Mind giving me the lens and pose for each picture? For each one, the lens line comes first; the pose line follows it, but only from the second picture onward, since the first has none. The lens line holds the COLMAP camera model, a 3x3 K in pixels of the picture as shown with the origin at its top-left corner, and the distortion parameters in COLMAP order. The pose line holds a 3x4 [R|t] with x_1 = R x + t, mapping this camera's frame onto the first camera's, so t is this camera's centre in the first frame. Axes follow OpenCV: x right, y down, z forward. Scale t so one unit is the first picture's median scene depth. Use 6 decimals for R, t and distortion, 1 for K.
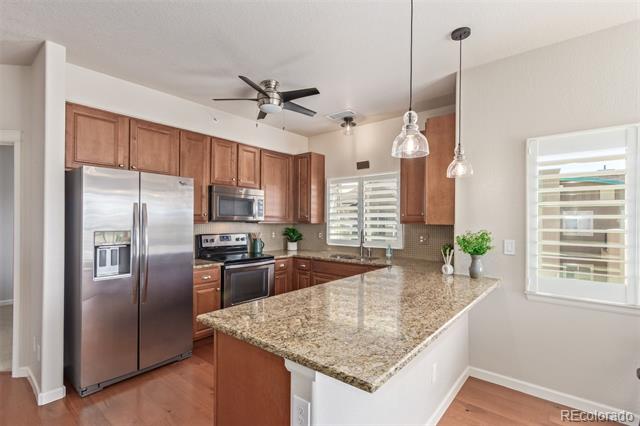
lens RADIAL K [[306.8, 0, 319.8], [0, 306.8, 217.0], [0, 0, 1]] dist [0.002470, 0.001801]
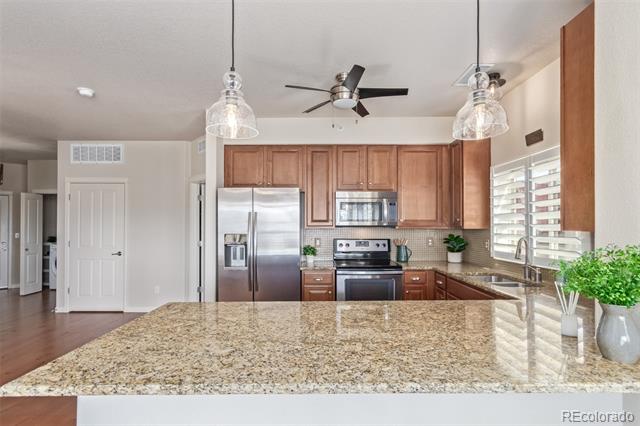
lens RADIAL K [[306.8, 0, 318.0], [0, 306.8, 220.1], [0, 0, 1]] dist [0.002470, 0.001801]
pose [[0.639988, -0.018395, -0.768165, 0.358116], [0.013362, 0.999829, -0.012811, 0.005006], [0.768269, -0.002065, 0.640124, 0.253735]]
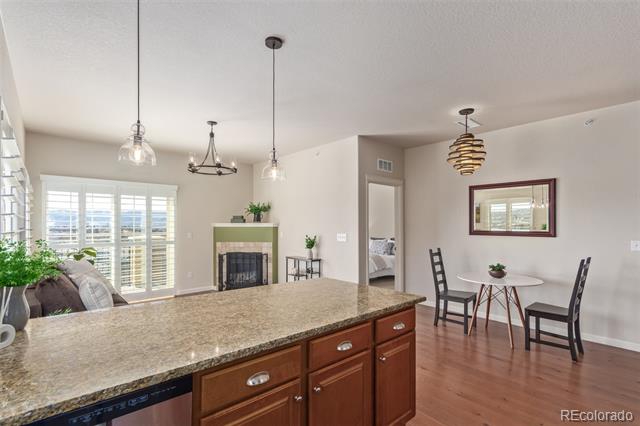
lens RADIAL K [[306.8, 0, 314.4], [0, 306.8, 224.1], [0, 0, 1]] dist [0.002470, 0.001801]
pose [[-0.986815, -0.004353, 0.161792, -0.053916], [-0.007513, 0.999793, -0.018923, 0.015469], [-0.161676, -0.019889, -0.986643, 0.896323]]
